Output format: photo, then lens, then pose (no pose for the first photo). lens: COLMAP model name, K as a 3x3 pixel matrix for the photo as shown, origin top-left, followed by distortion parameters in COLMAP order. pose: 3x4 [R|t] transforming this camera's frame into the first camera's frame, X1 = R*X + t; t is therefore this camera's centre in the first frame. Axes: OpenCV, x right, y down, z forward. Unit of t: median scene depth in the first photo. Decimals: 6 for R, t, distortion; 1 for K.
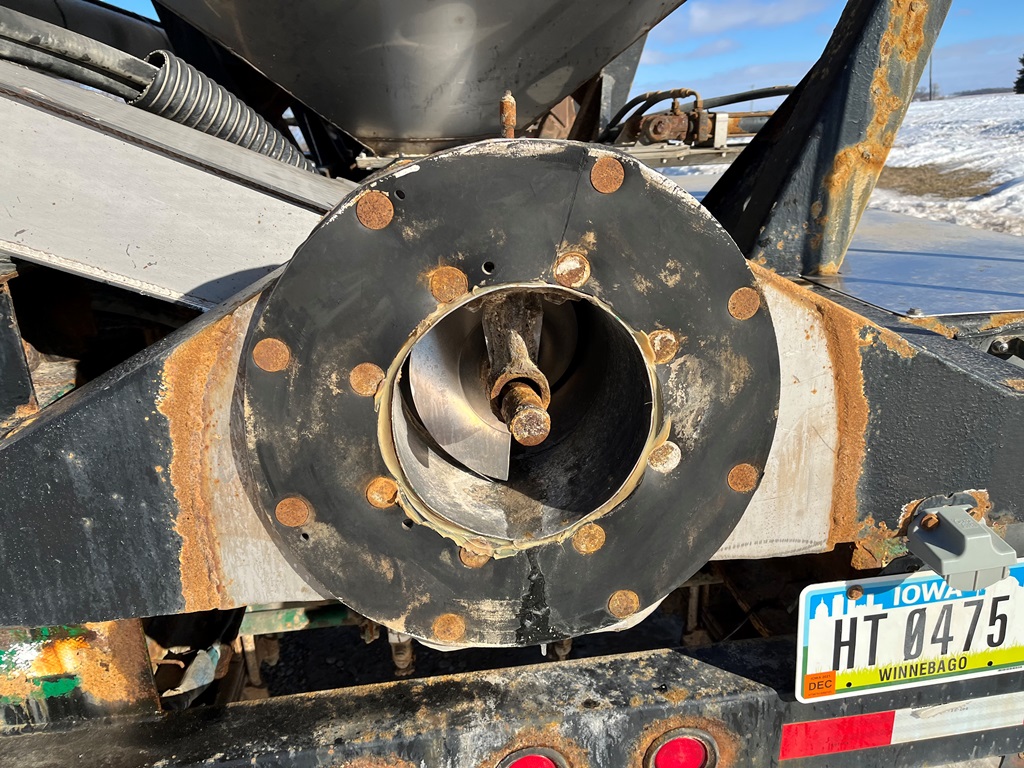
lens RADIAL K [[775.1, 0, 502.7], [0, 775.1, 376.3], [0, 0, 1]] dist [0.028567, -0.042549]
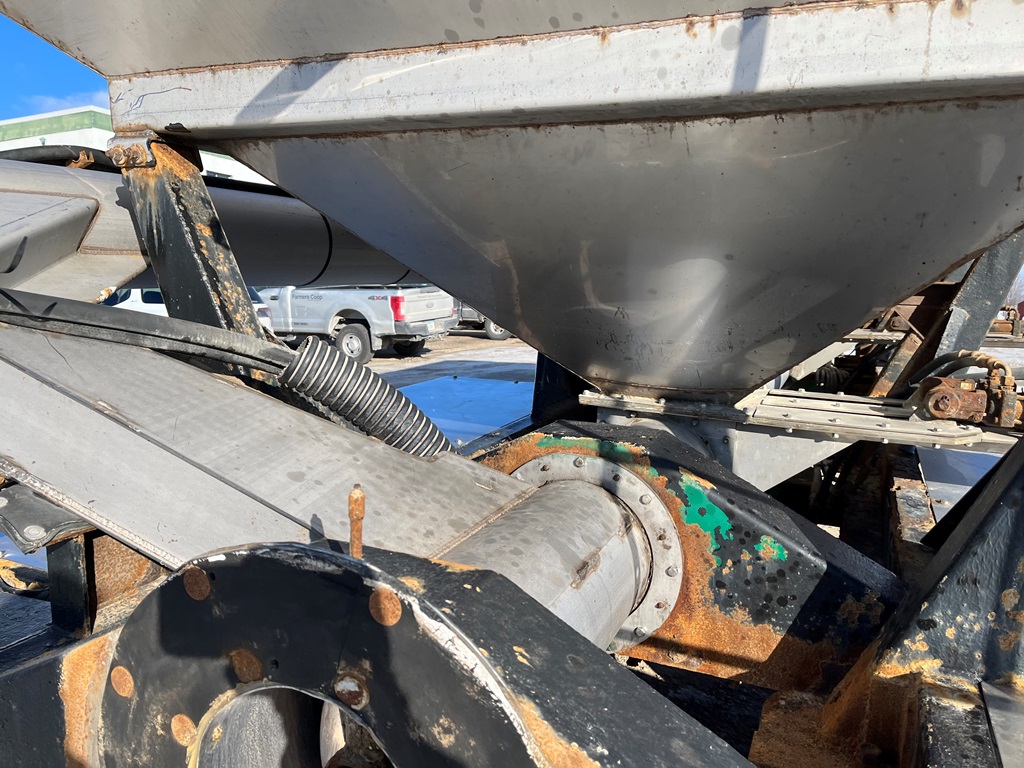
lens RADIAL K [[775.1, 0, 503.3], [0, 775.1, 384.5], [0, 0, 1]] dist [0.028567, -0.042549]
pose [[0.845159, 0.134781, -0.517244, 0.572370], [-0.220945, 0.969237, -0.108458, -0.366368], [0.486714, 0.205947, 0.848938, 0.186889]]
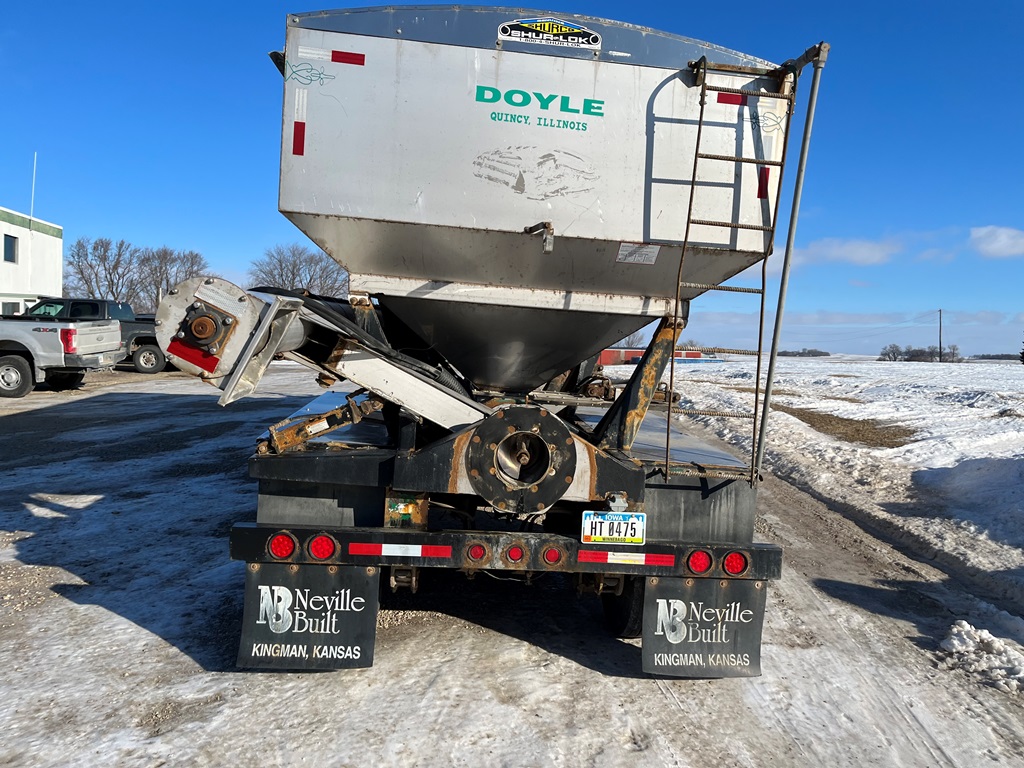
lens RADIAL K [[775.1, 0, 524.2], [0, 775.1, 335.1], [0, 0, 1]] dist [0.028567, -0.042549]
pose [[0.993554, 0.111104, -0.022524, 0.051283], [-0.112640, 0.945097, -0.306764, 0.729265], [-0.012796, 0.307324, 0.951519, -3.493651]]
